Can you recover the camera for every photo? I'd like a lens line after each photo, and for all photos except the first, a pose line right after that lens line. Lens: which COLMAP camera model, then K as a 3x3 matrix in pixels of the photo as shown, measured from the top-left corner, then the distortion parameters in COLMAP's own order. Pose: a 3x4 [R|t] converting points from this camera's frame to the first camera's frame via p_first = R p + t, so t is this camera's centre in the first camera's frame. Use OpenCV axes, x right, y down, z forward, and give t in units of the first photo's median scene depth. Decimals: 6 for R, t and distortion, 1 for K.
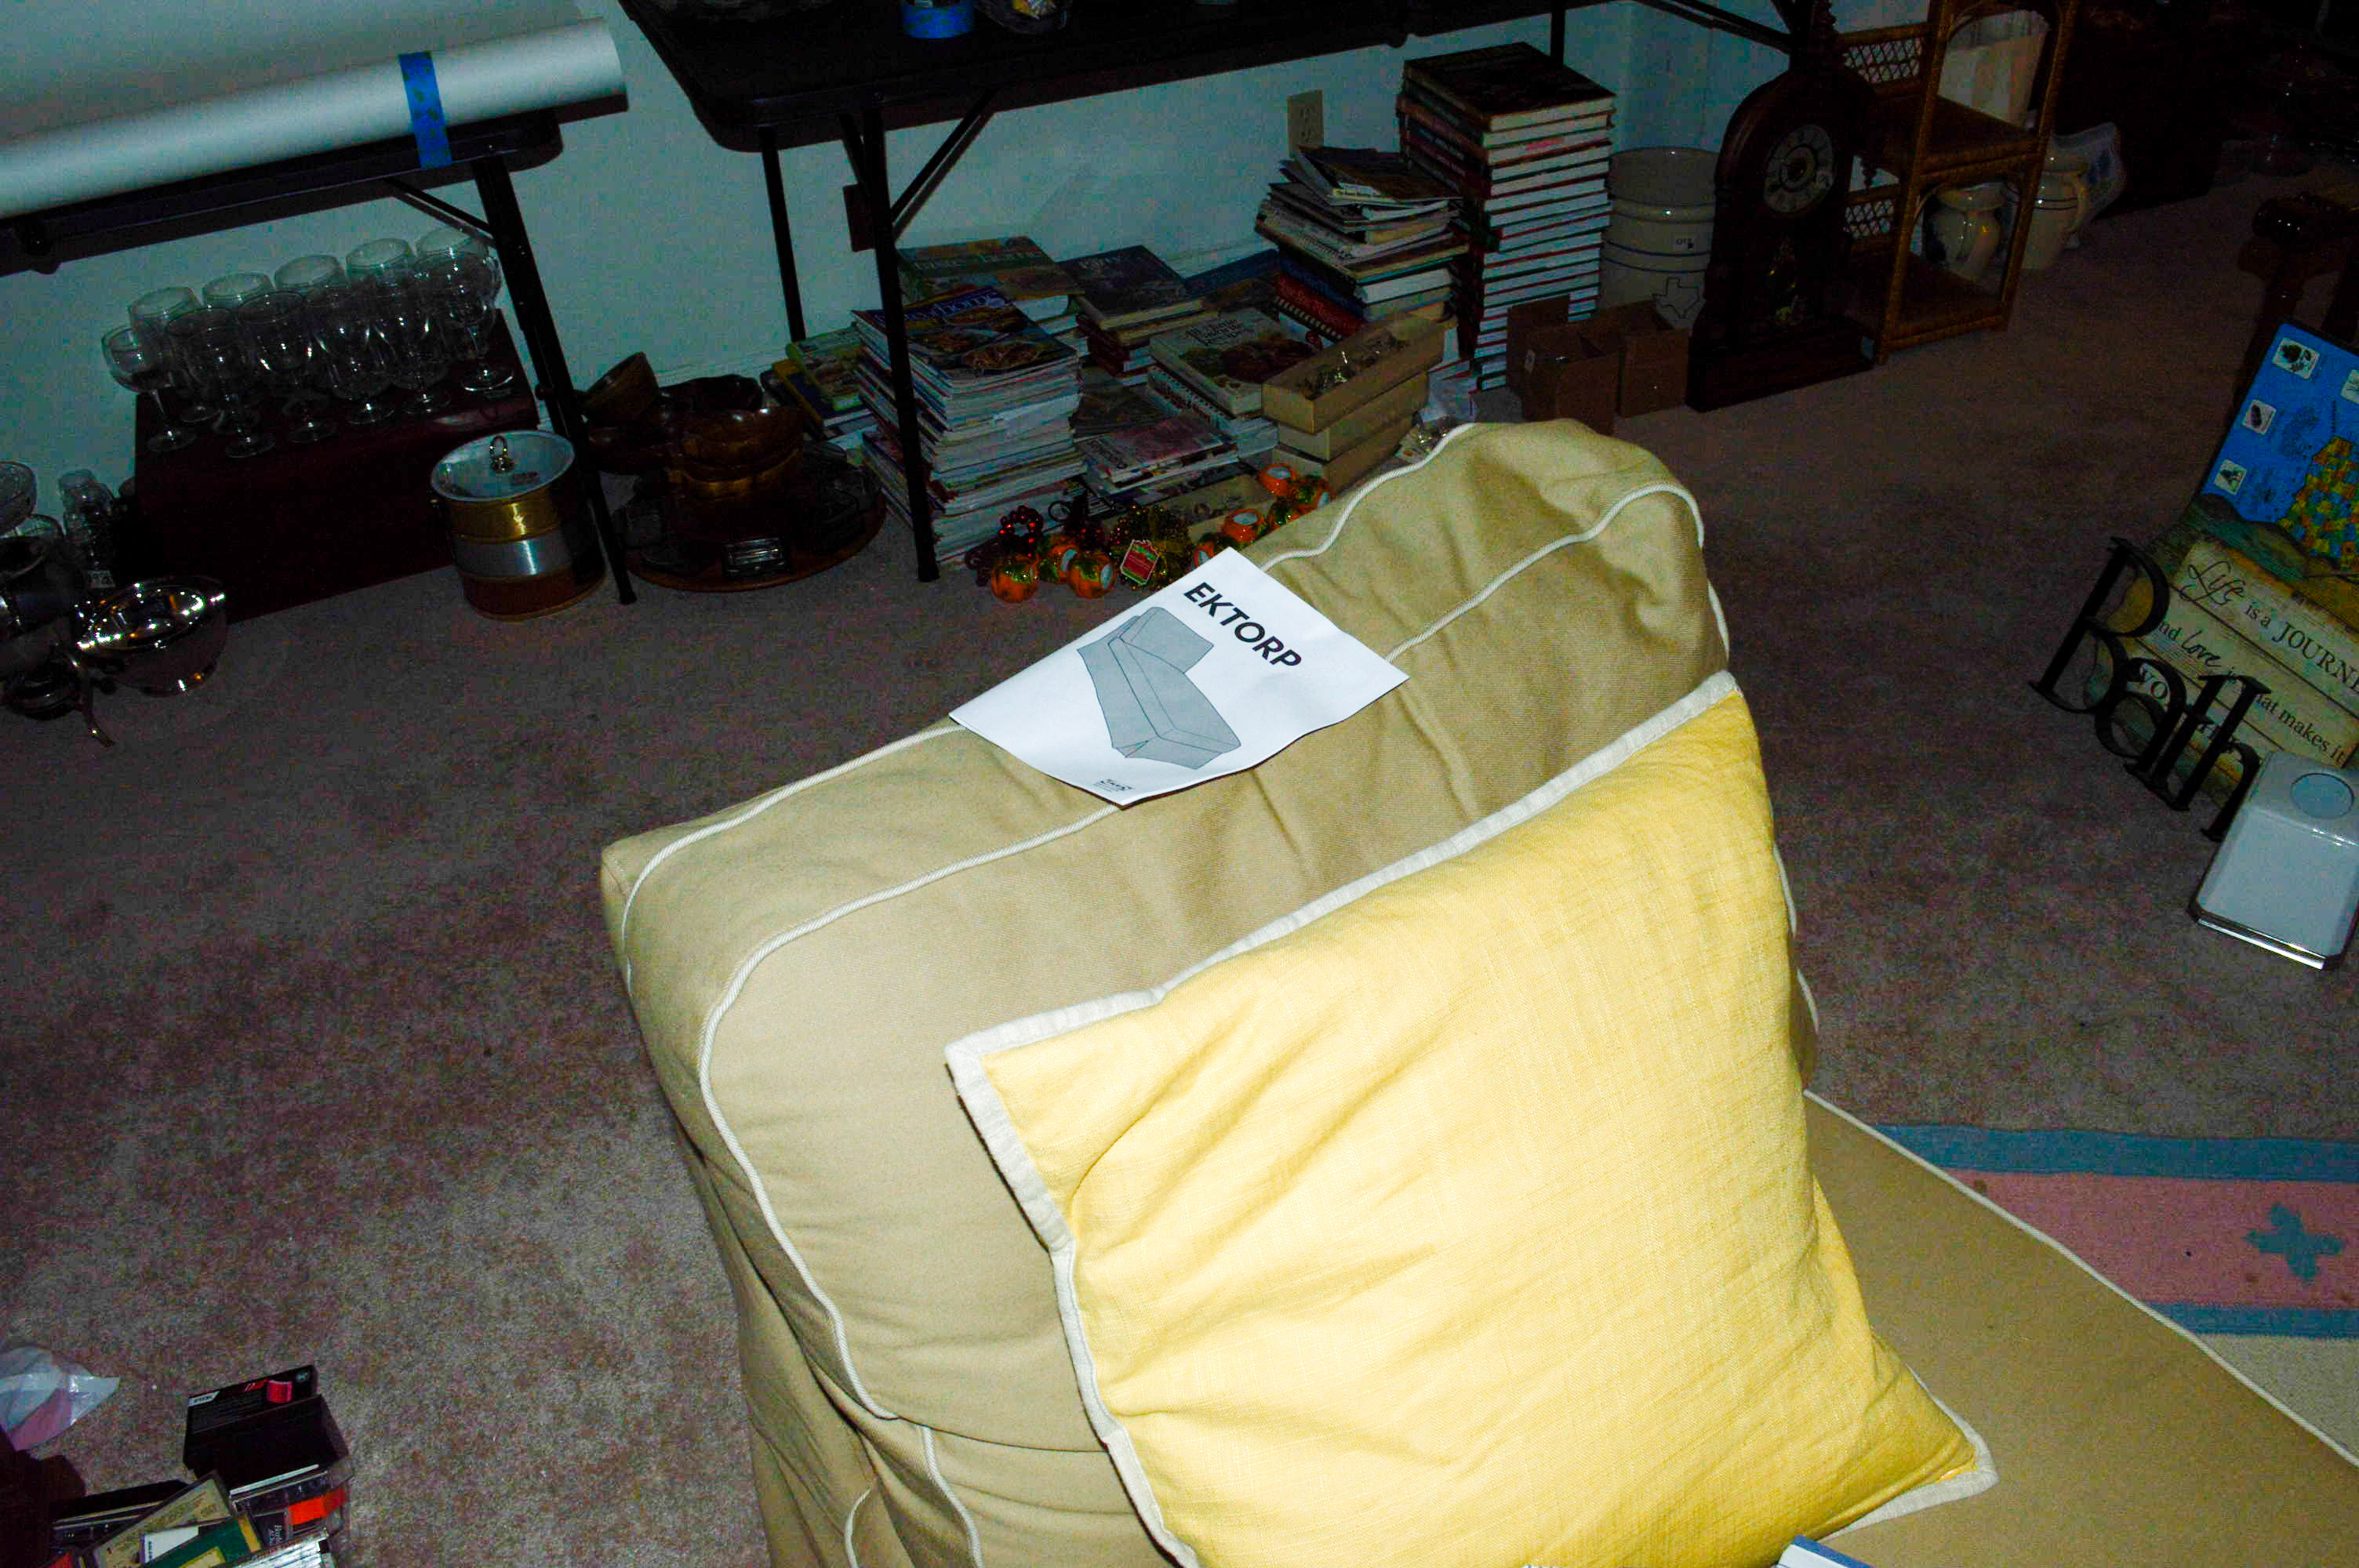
lens RADIAL K [[1867.5, 0, 1163.3], [0, 1867.5, 787.5], [0, 0, 1]] dist [-0.088115, 0.030946]
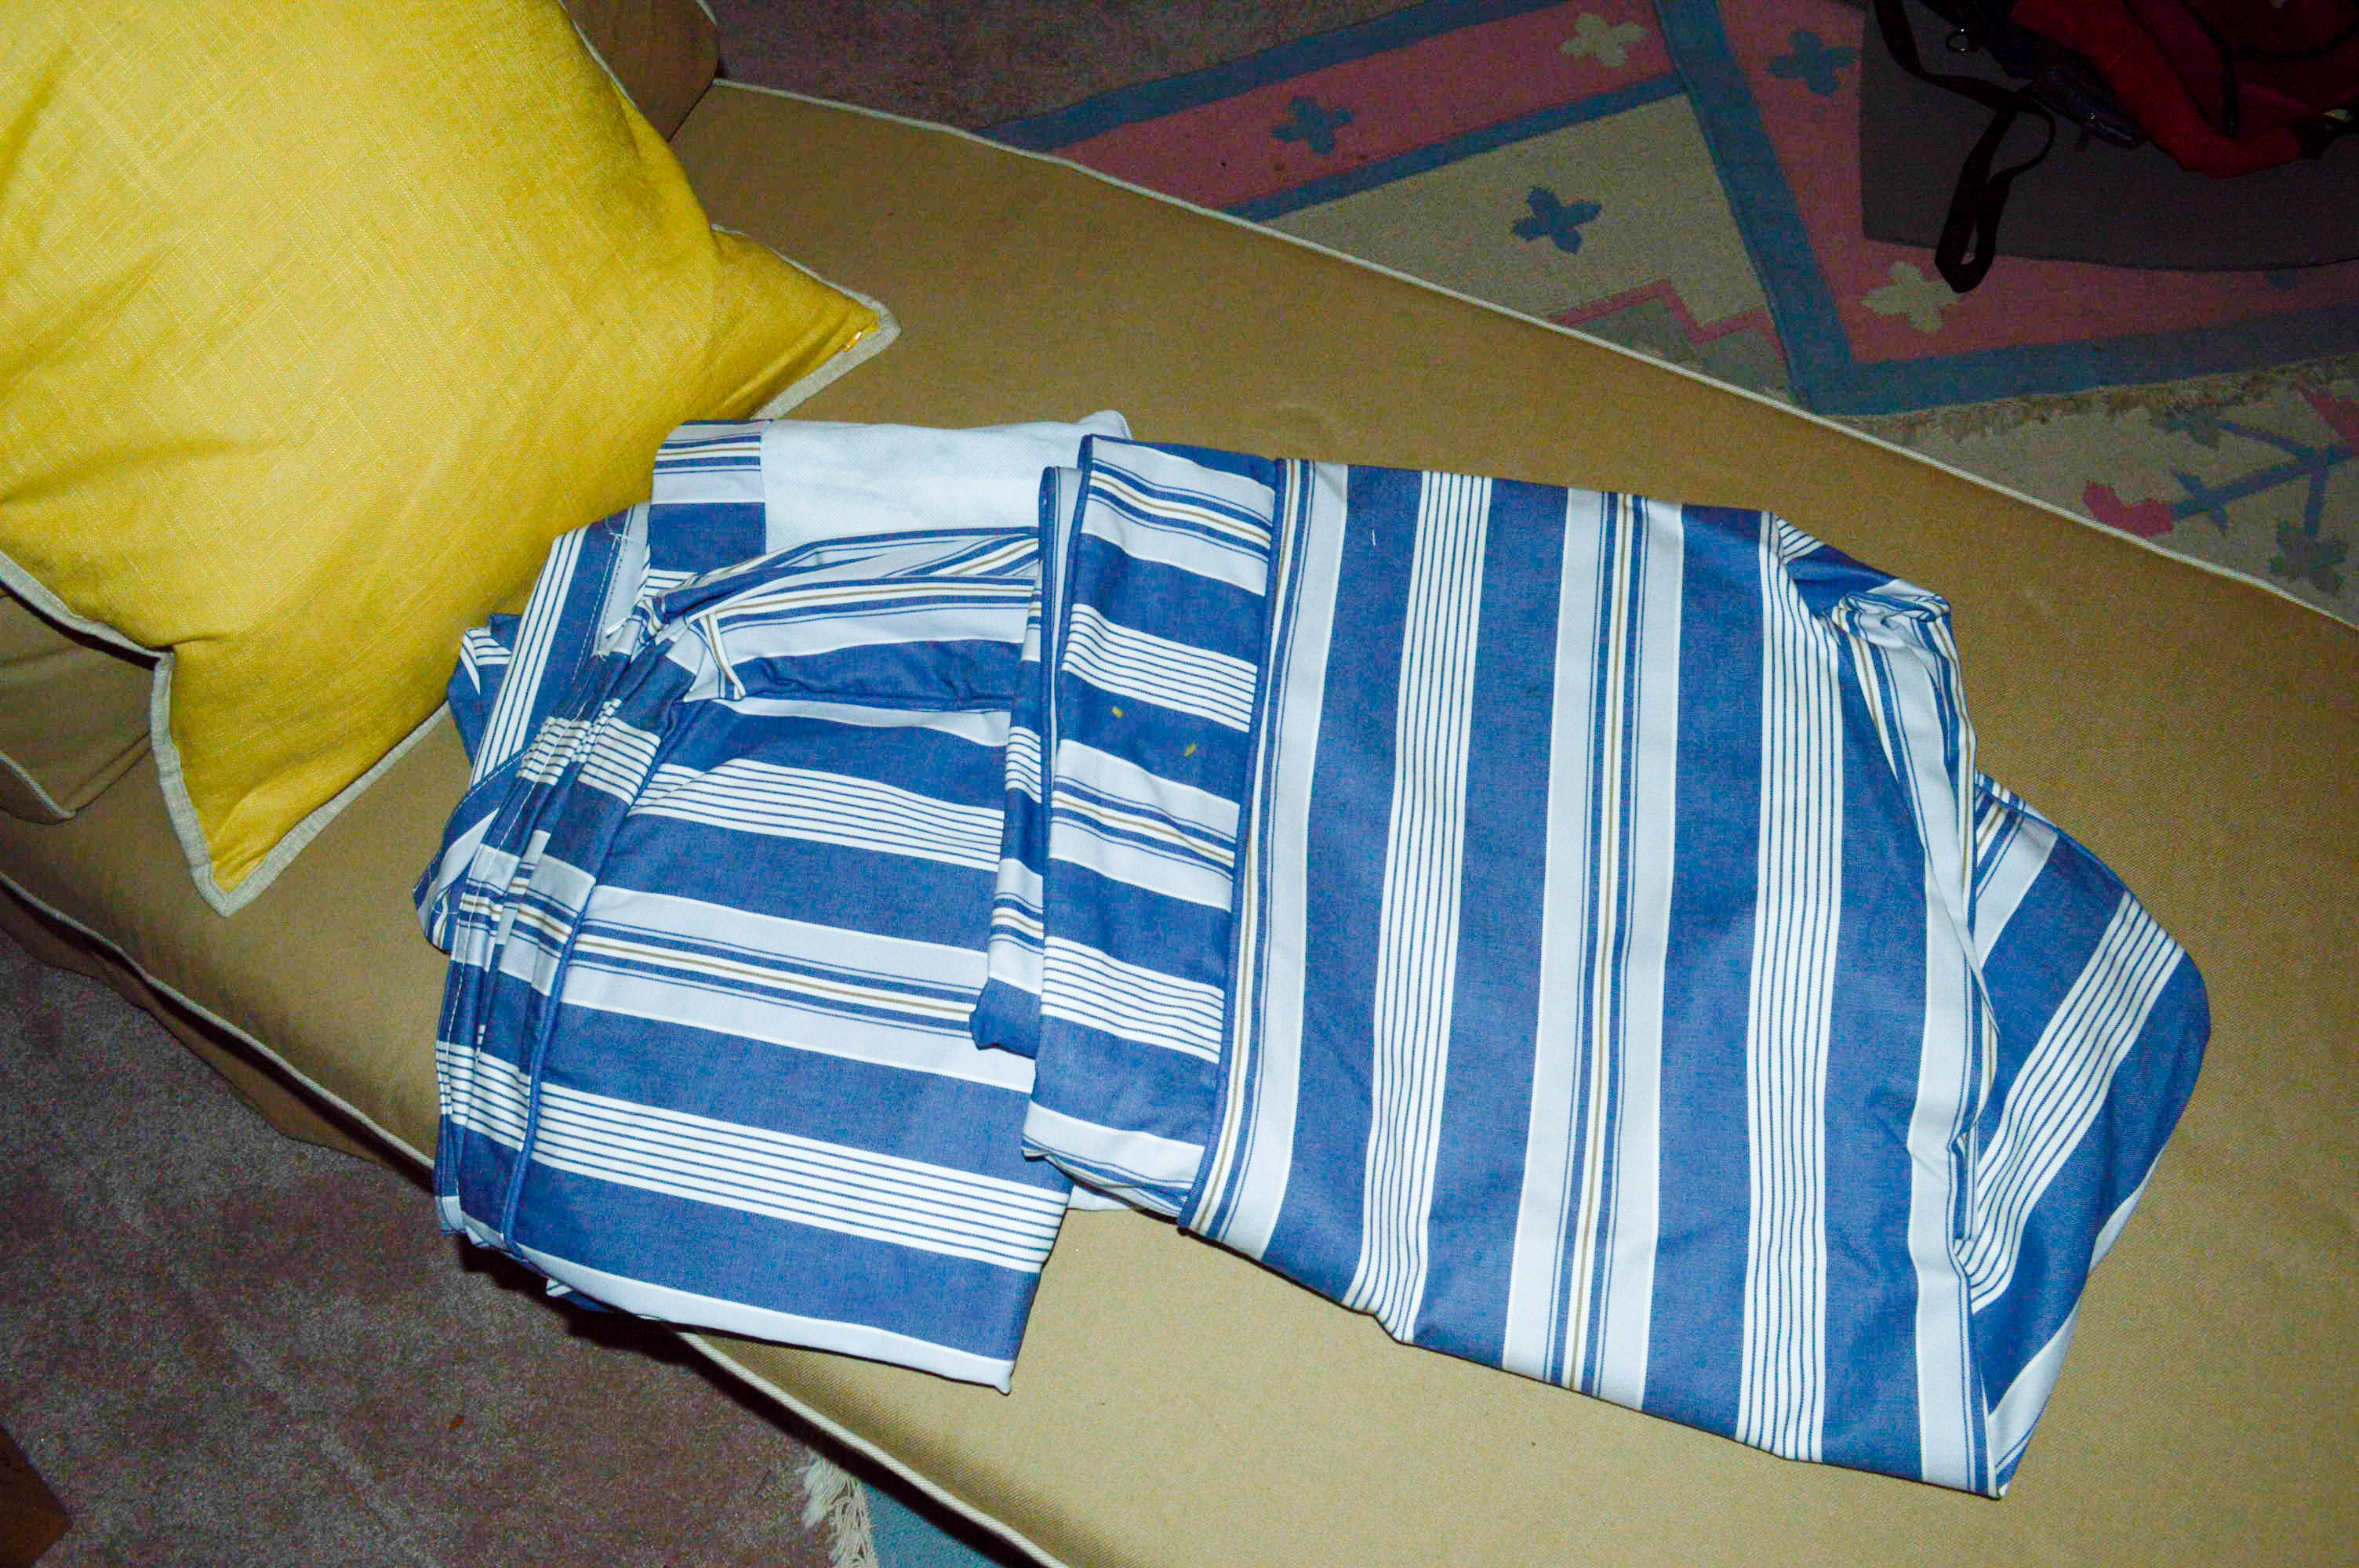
lens RADIAL K [[1867.5, 0, 1184.5], [0, 1867.5, 785.2], [0, 0, 1]] dist [-0.088115, 0.030946]
pose [[0.899310, -0.386244, 0.205079, 0.260550], [0.290833, 0.878456, 0.379120, 0.232354], [-0.326586, -0.281303, 0.902336, -0.125207]]
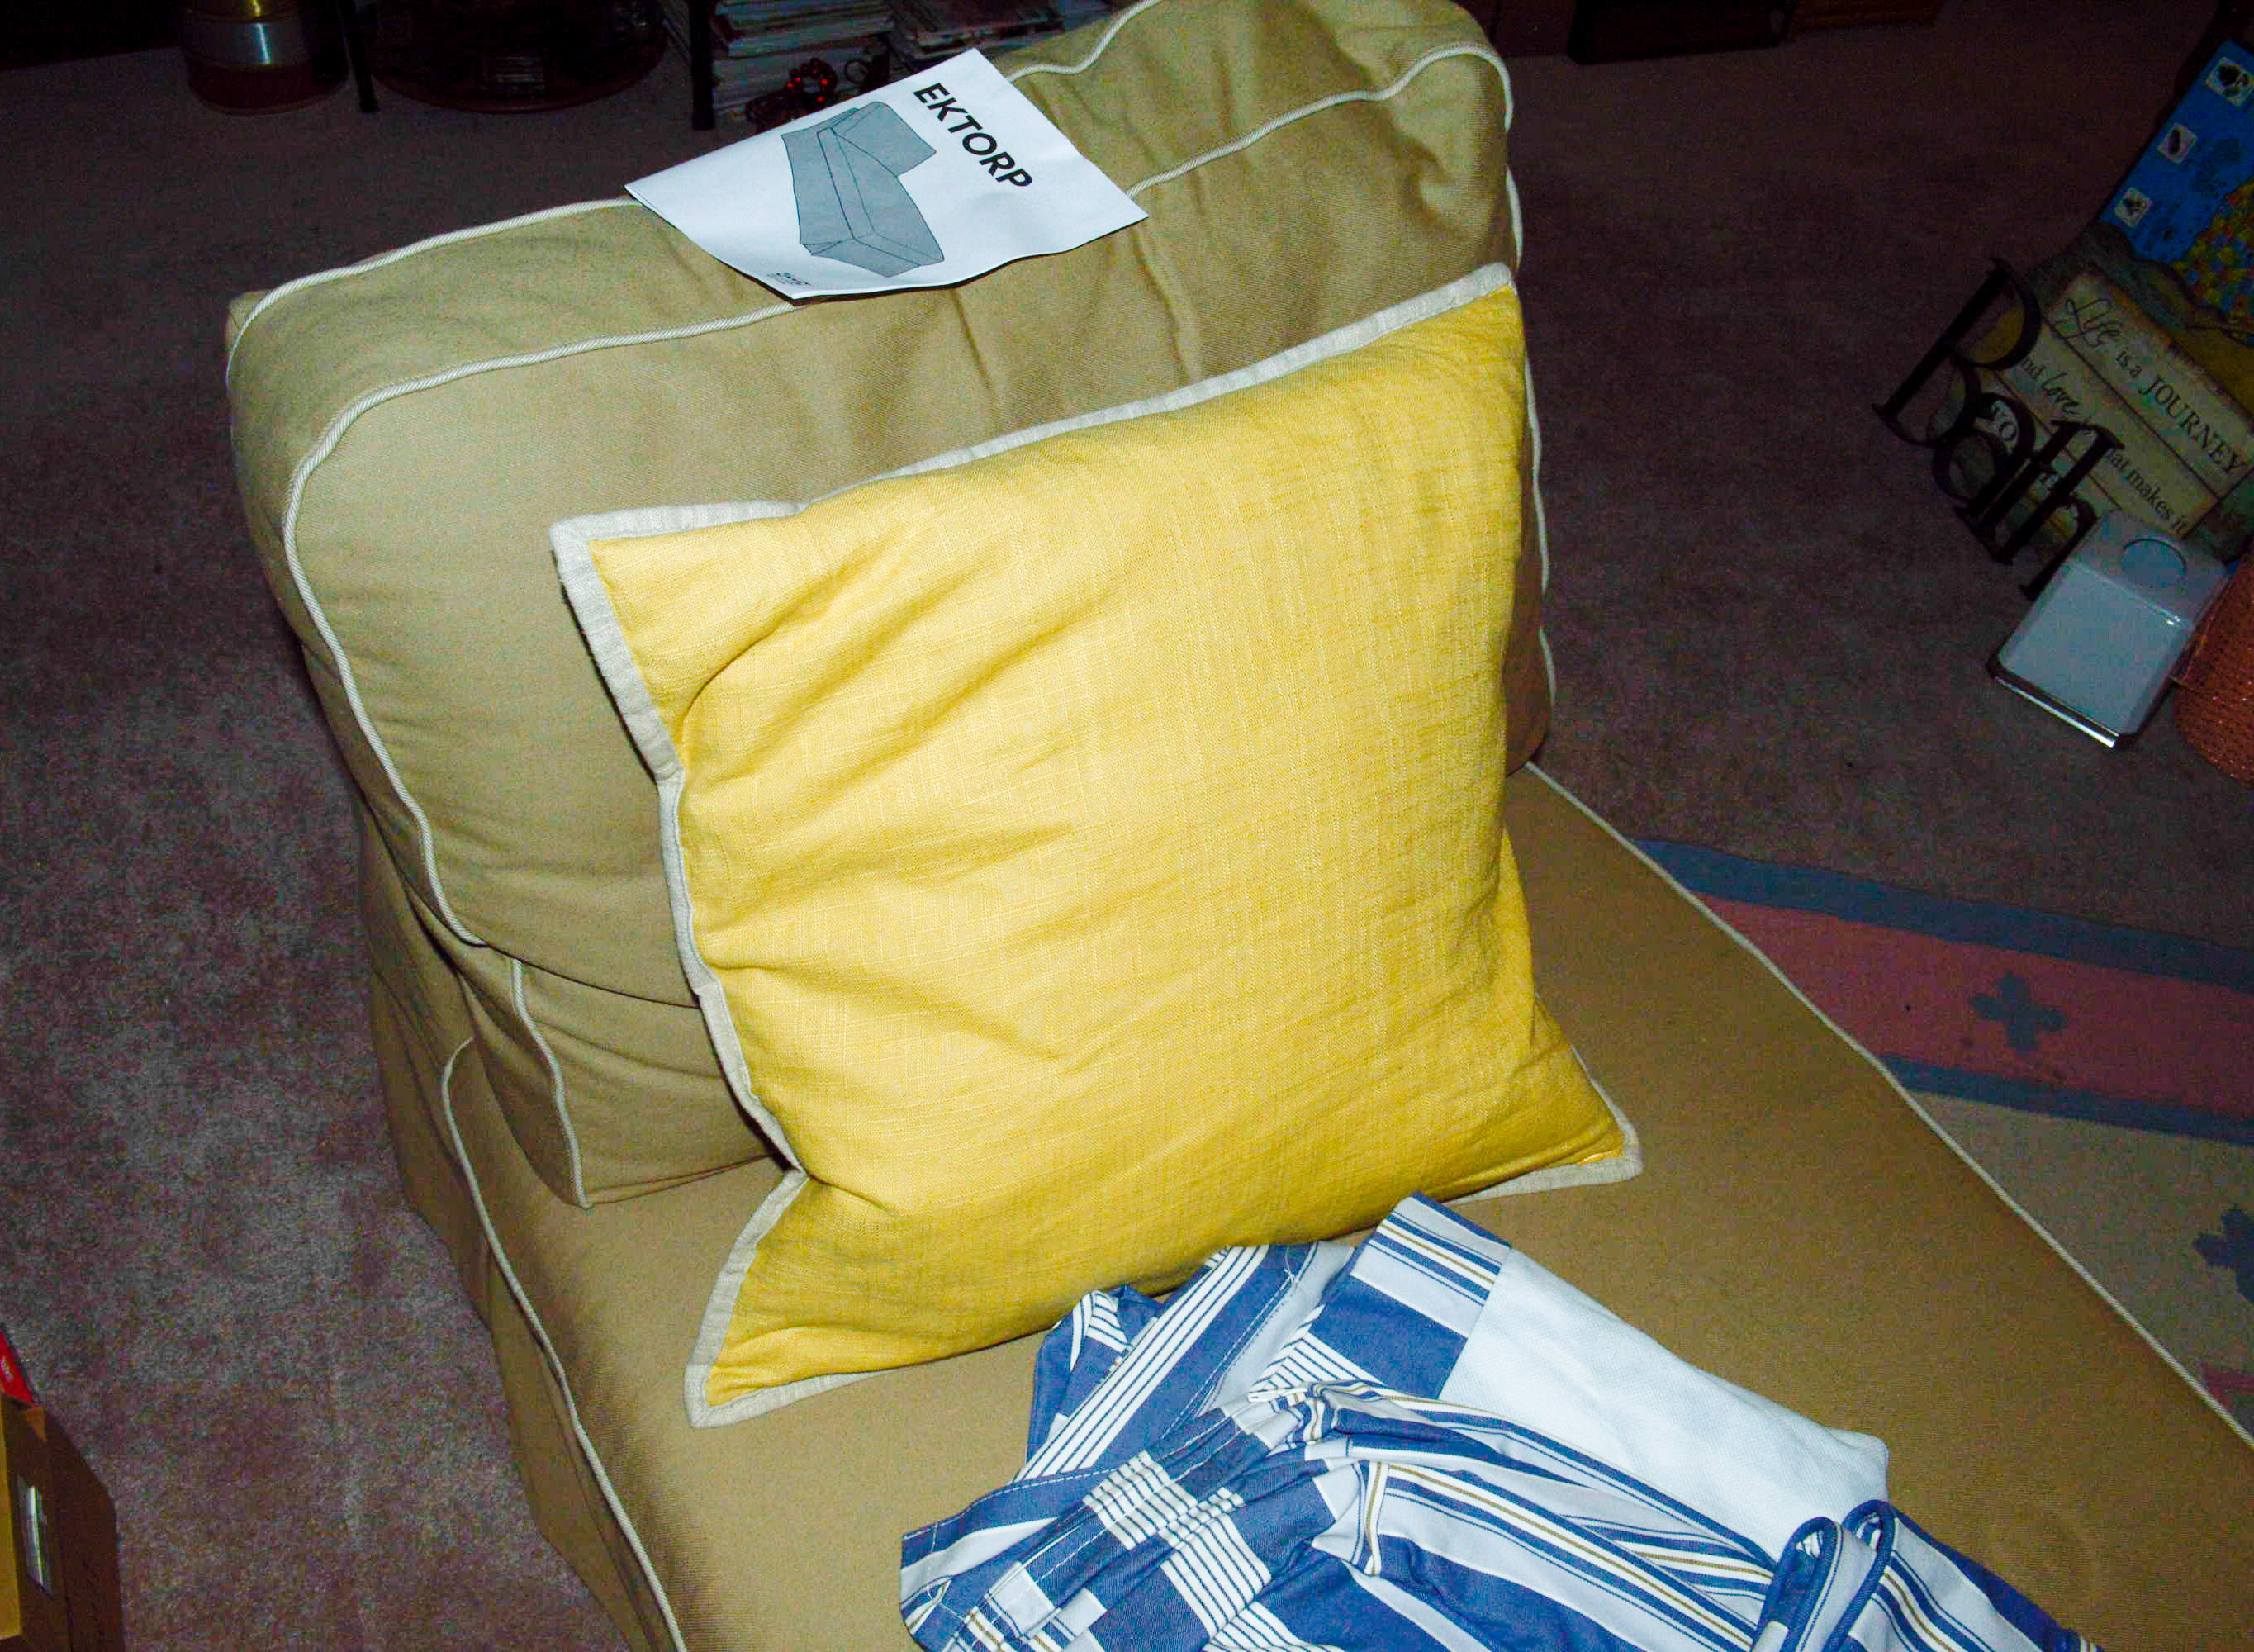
lens RADIAL K [[1951.5, 0, 1000.3], [0, 1951.5, 820.8], [0, 0, 1]] dist [-0.094230, 0.037487]
pose [[0.991244, 0.127929, 0.032718, 0.063751], [-0.131761, 0.974549, 0.181363, 0.059451], [-0.008684, -0.184086, 0.982872, 0.040514]]
